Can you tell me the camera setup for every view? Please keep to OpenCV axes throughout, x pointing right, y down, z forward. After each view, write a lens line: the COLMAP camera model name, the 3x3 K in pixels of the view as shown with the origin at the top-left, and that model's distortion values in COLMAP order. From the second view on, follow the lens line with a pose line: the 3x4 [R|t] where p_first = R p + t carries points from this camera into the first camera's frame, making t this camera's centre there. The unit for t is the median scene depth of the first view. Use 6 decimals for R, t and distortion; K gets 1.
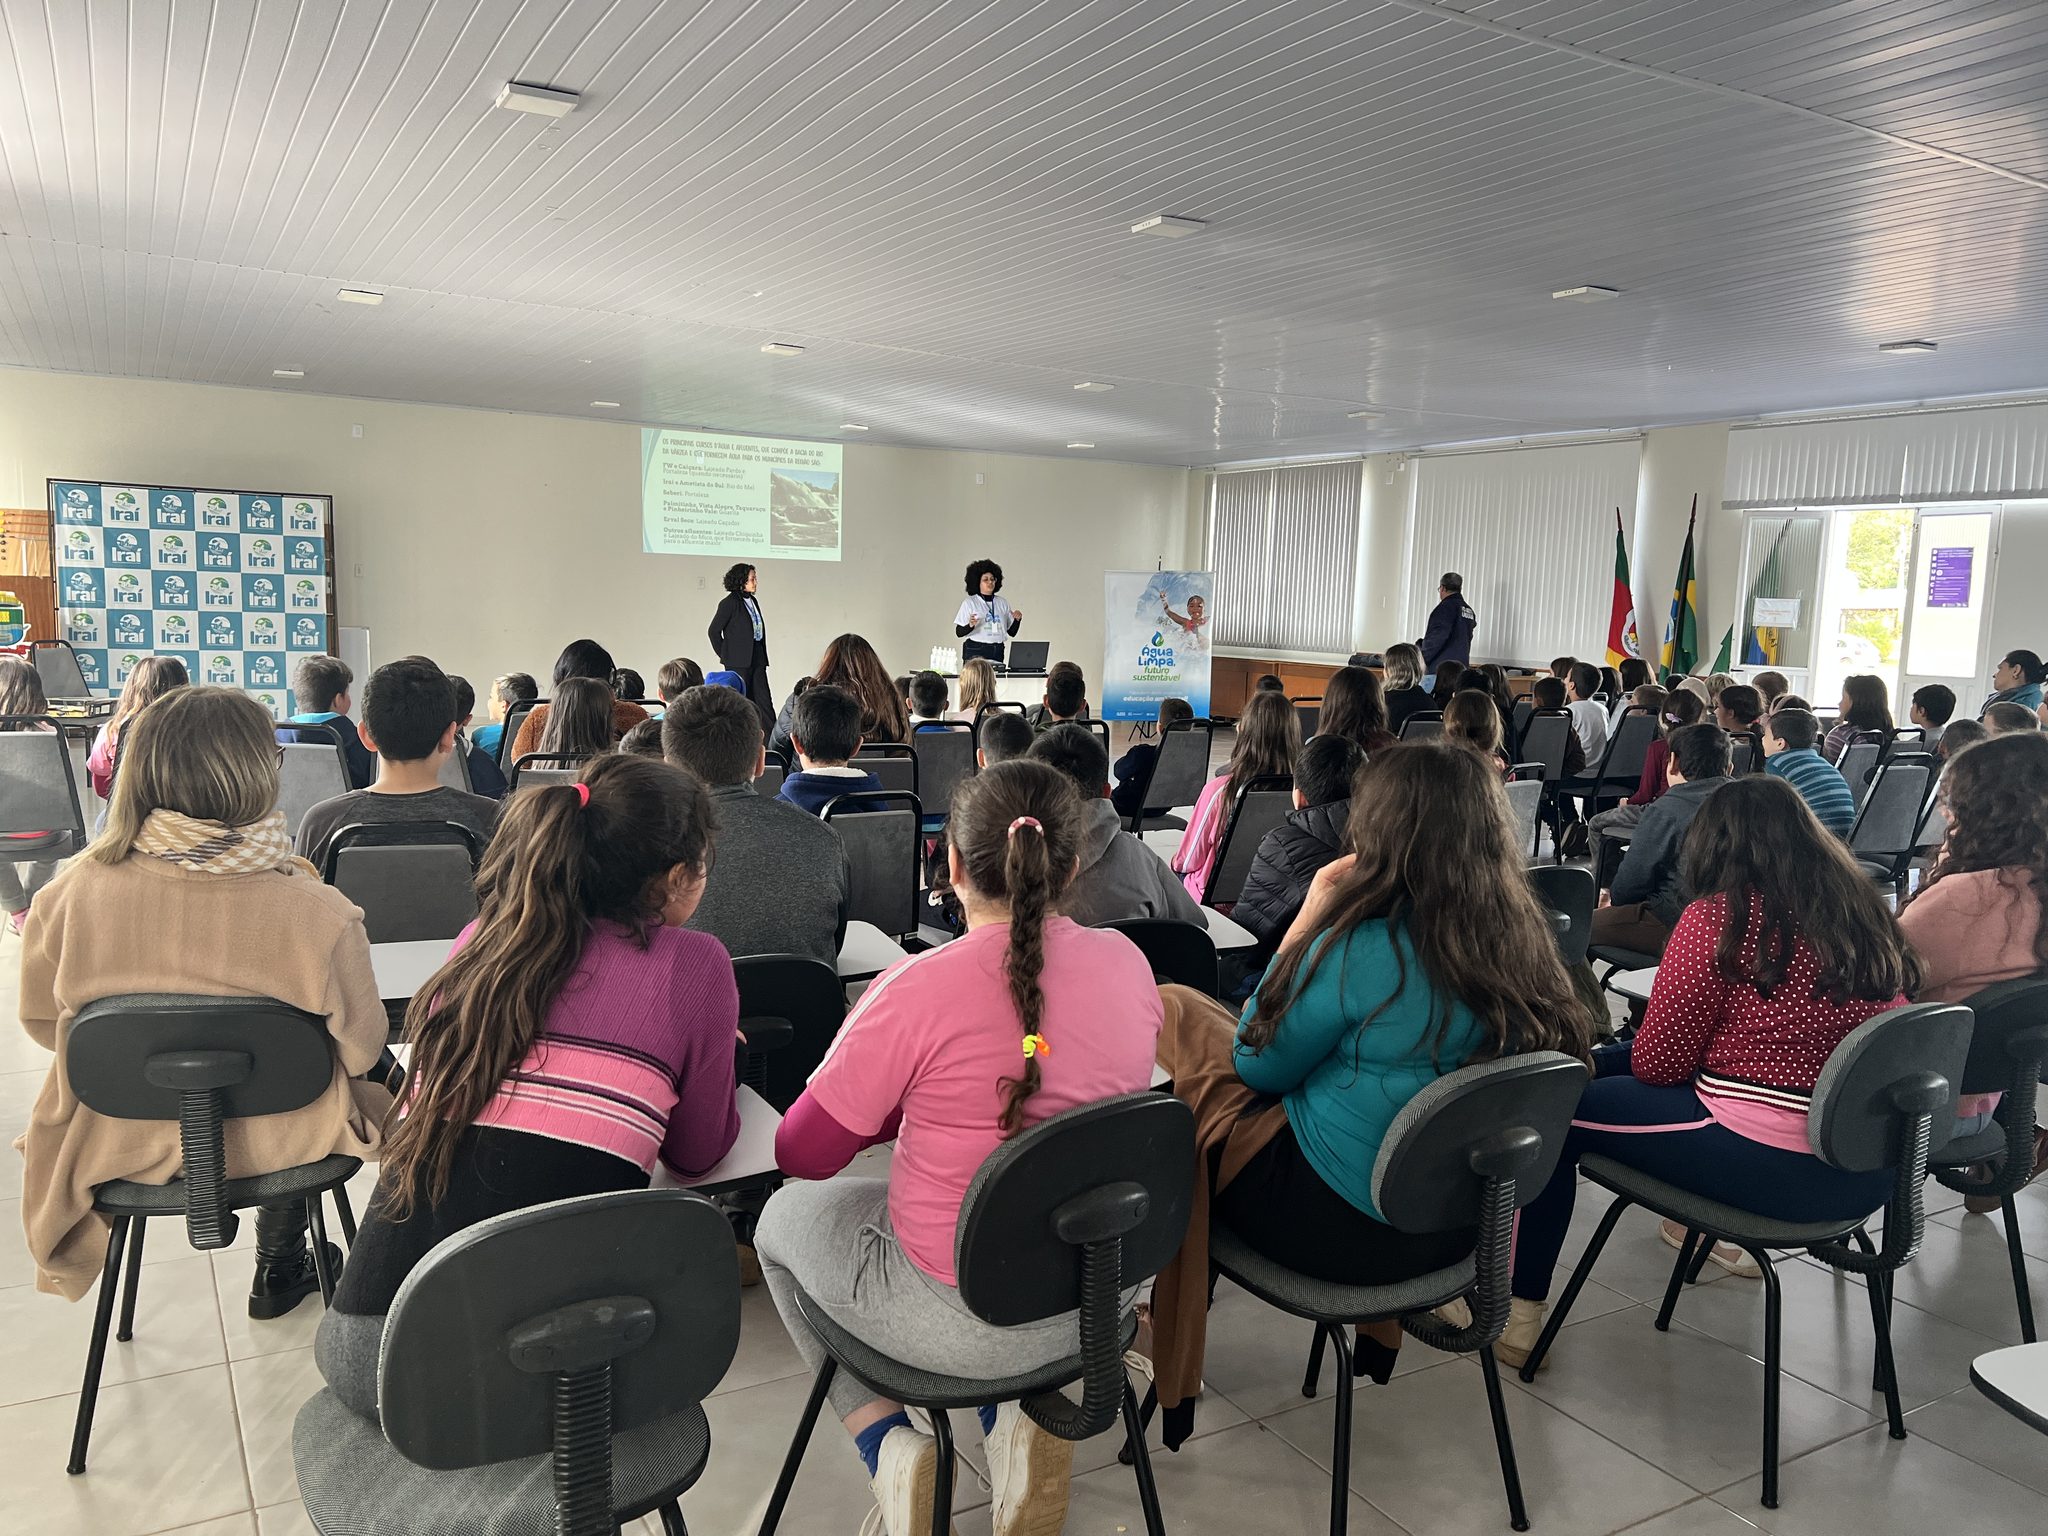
lens RADIAL K [[1528.7, 0, 1011.6], [0, 1528.7, 784.9], [0, 0, 1]] dist [0.050683, -0.050480]
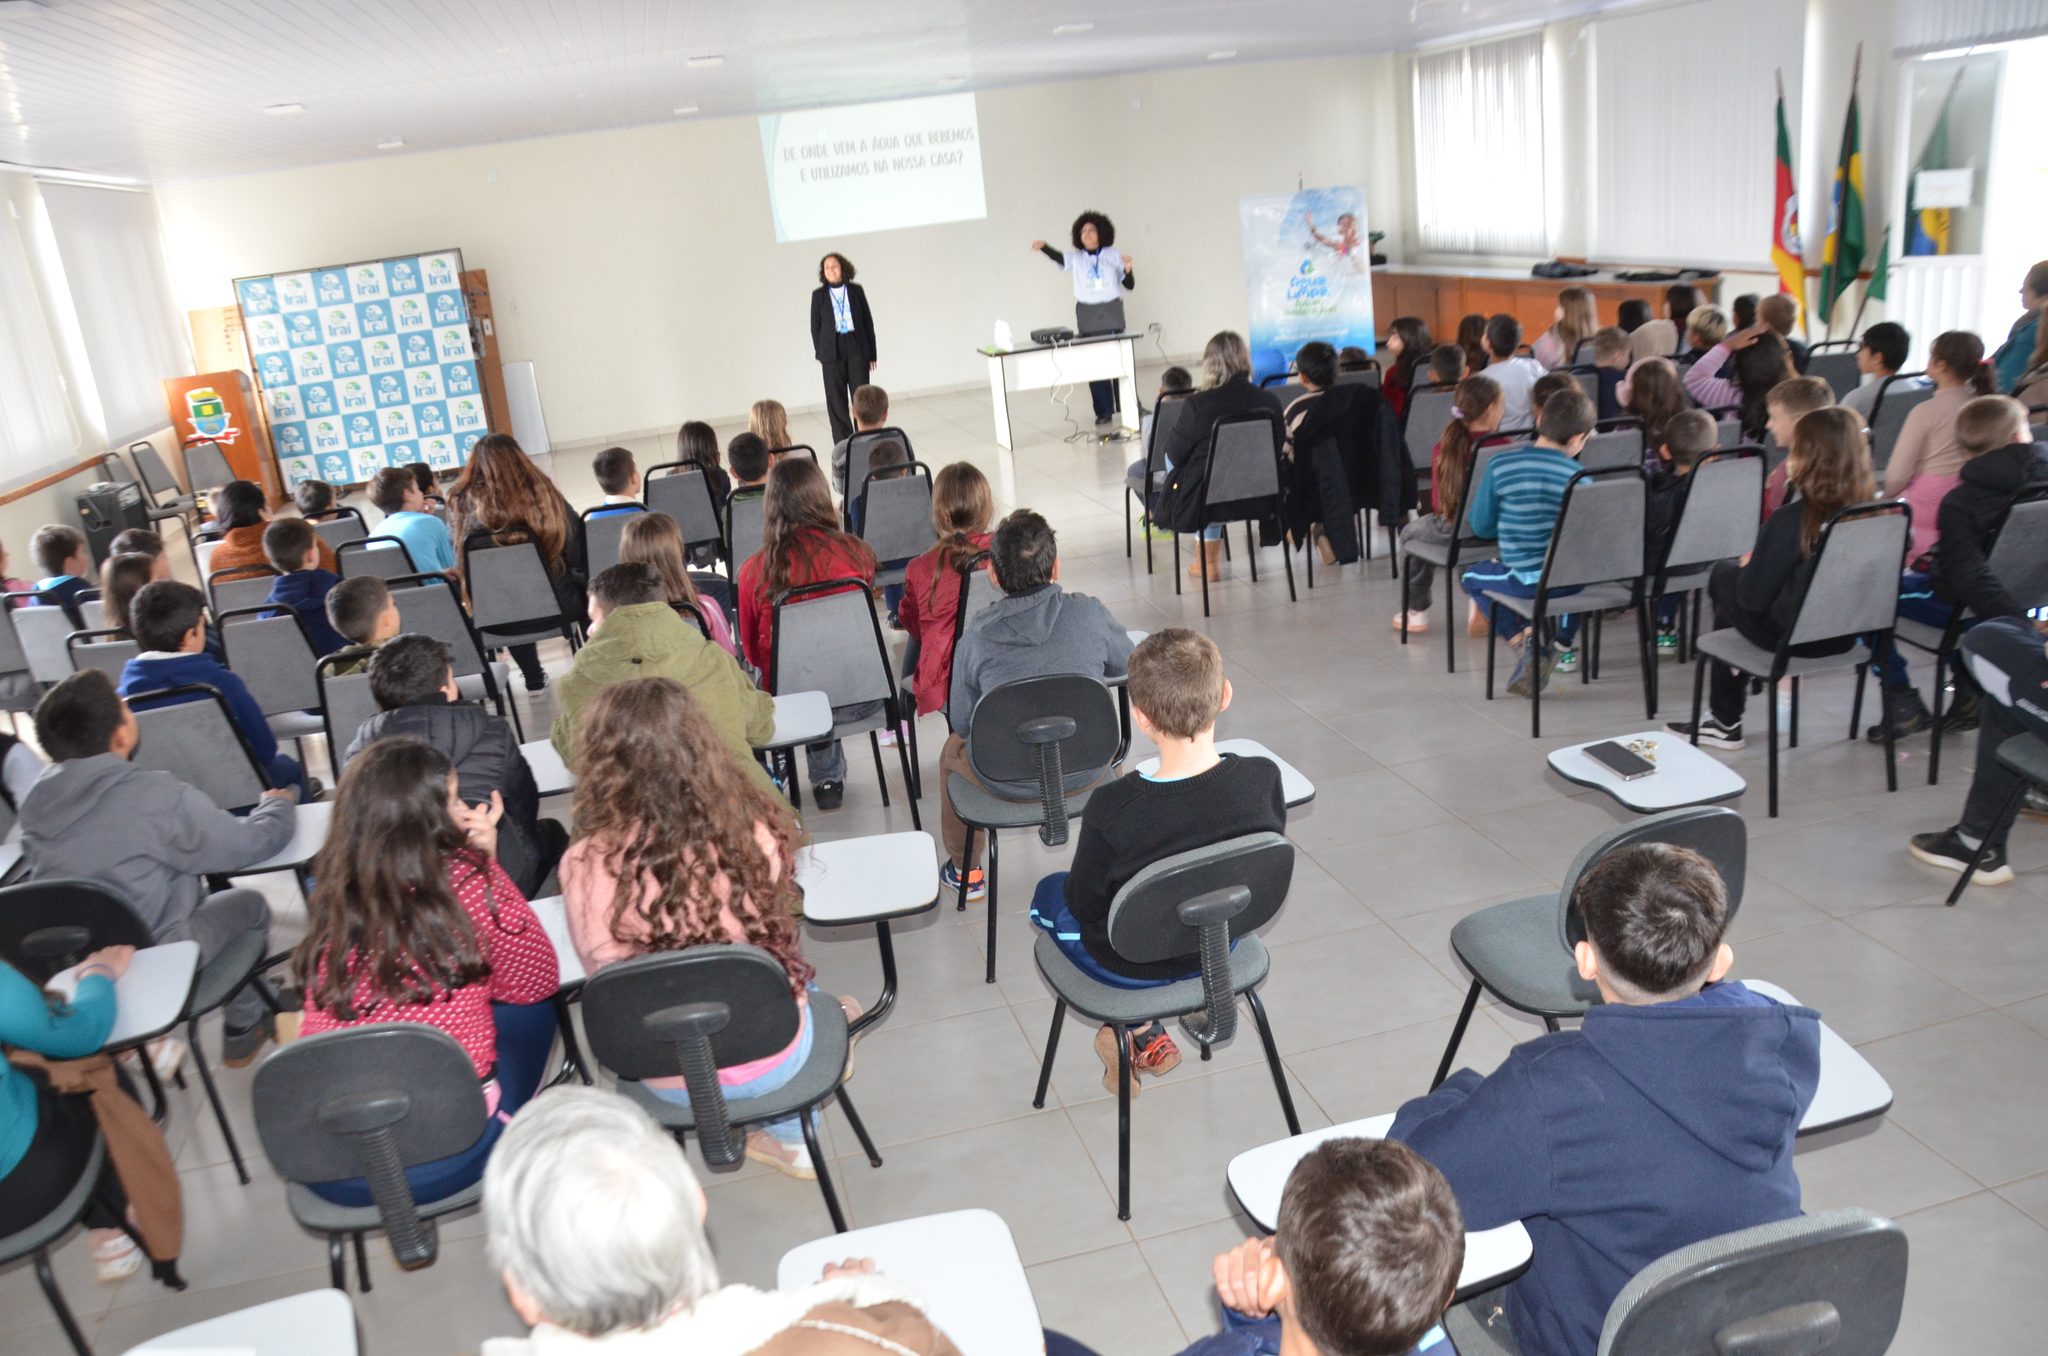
lens RADIAL K [[1576.9, 0, 1016.1], [0, 1576.9, 741.8], [0, 0, 1]] dist [-0.150321, 0.085519]
pose [[0.949968, -0.031380, -0.310768, 0.256642], [0.100179, 0.972989, 0.207980, -0.038837], [0.295848, -0.228707, 0.927452, 0.060222]]
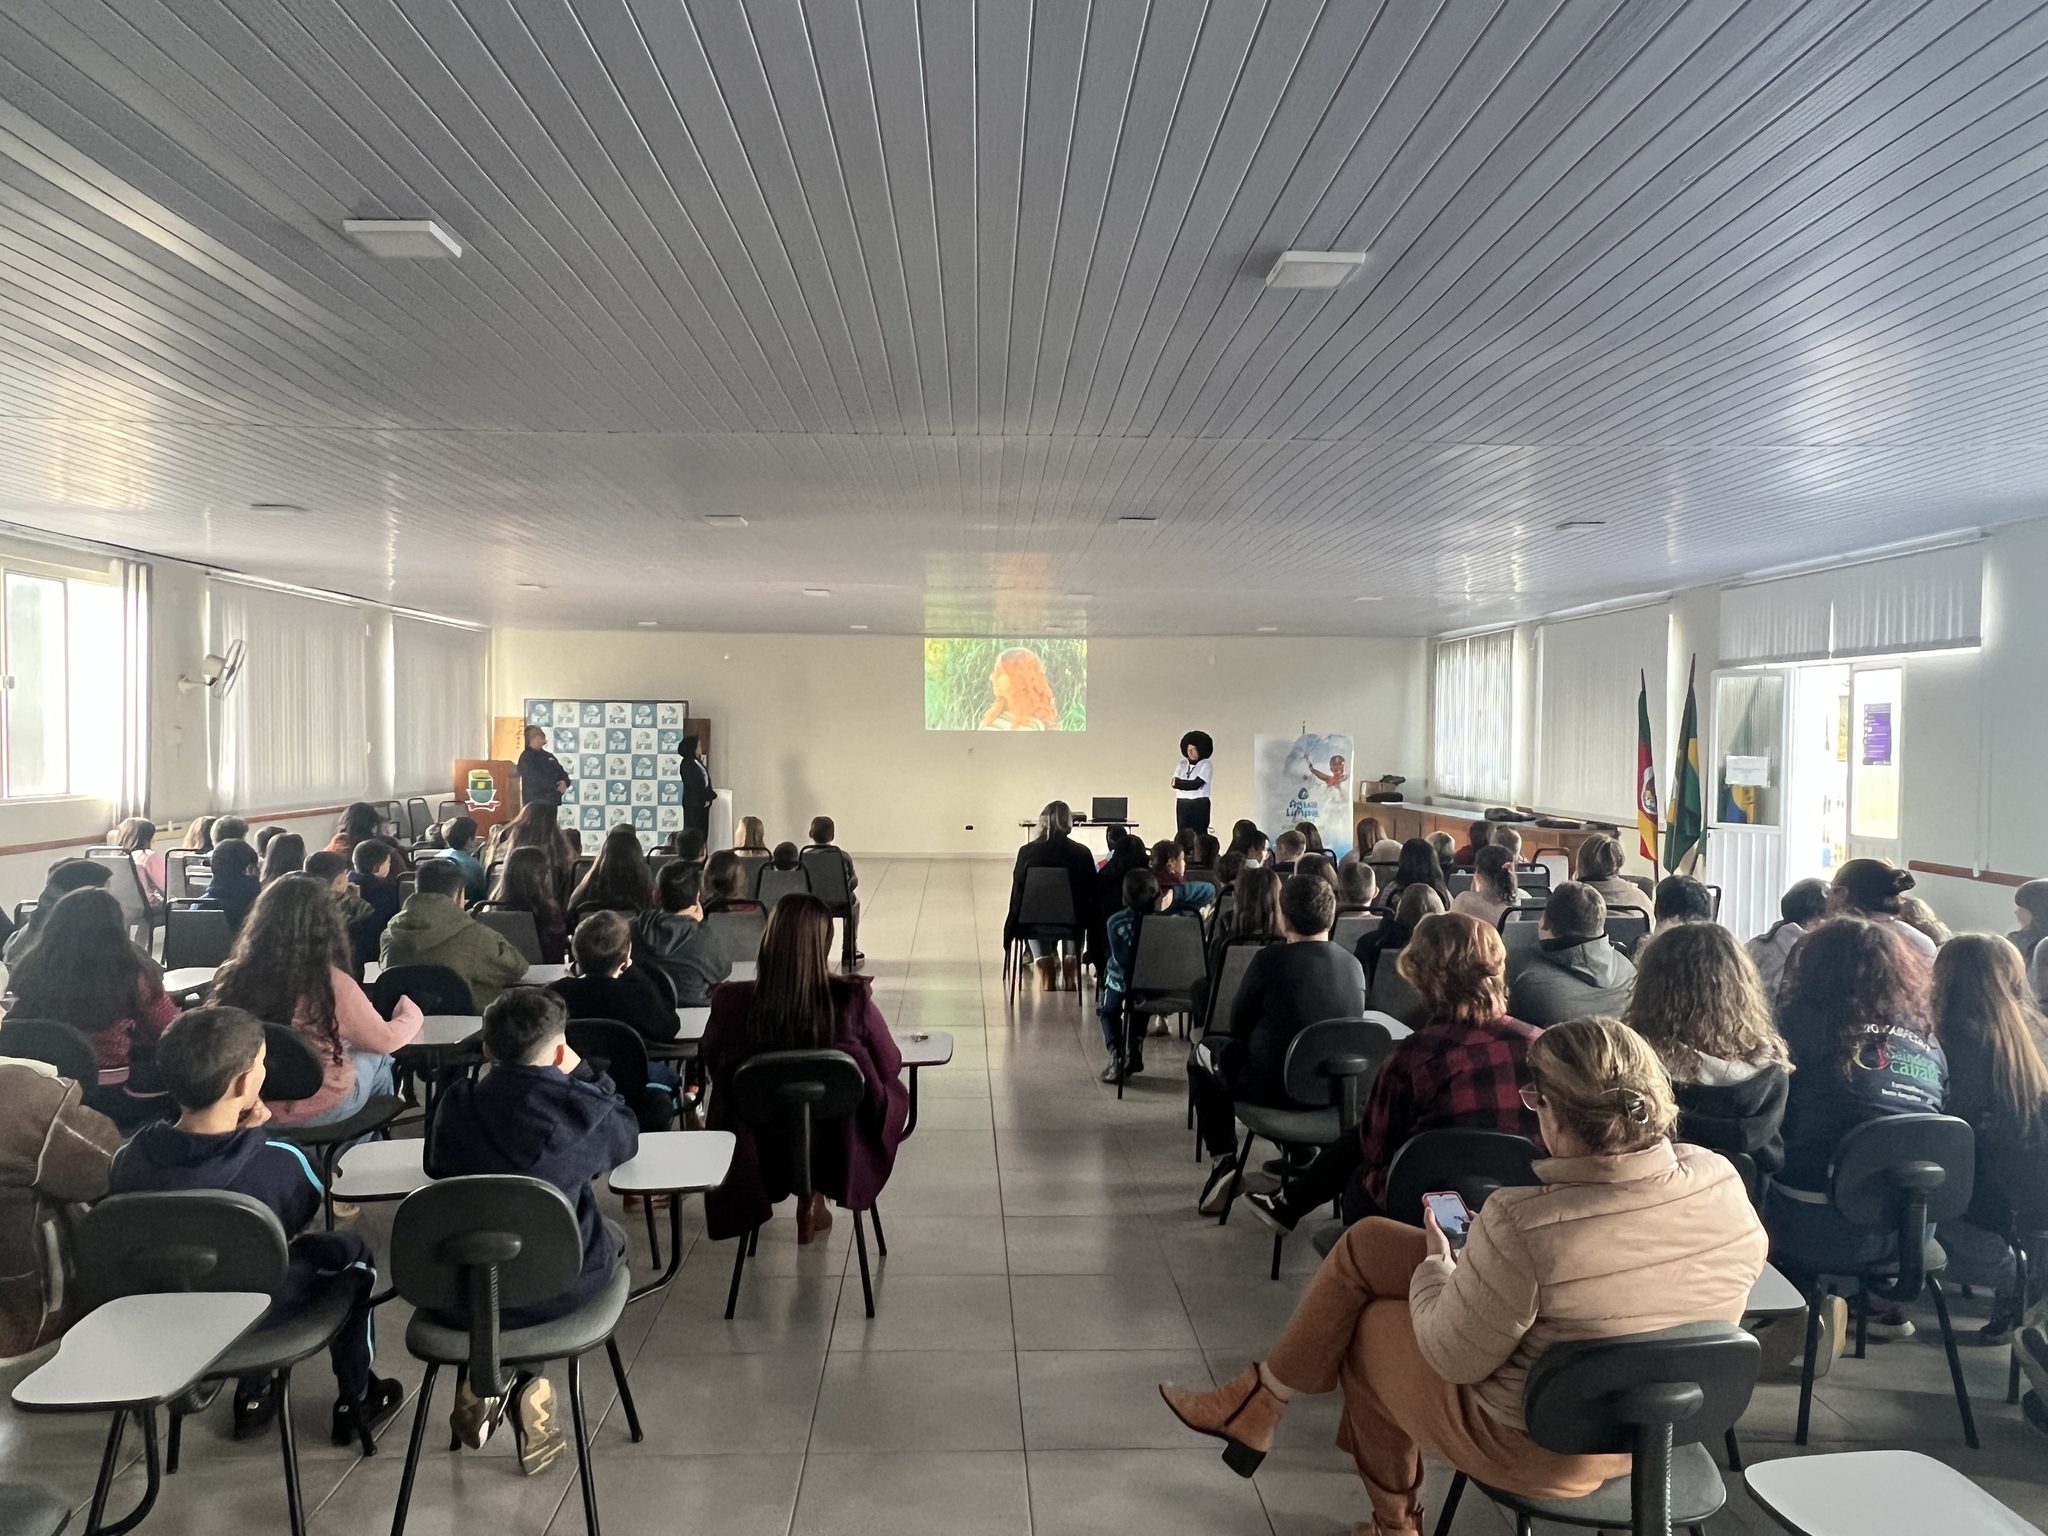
lens RADIAL K [[1346.7, 0, 1016.8], [0, 1346.7, 774.8], [0, 0, 1]] dist [0.005220, -0.005013]
pose [[0.883485, -0.009407, -0.468365, 0.468502], [-0.038349, 0.994991, -0.092322, -0.010695], [0.466887, 0.099526, 0.878698, 0.021872]]
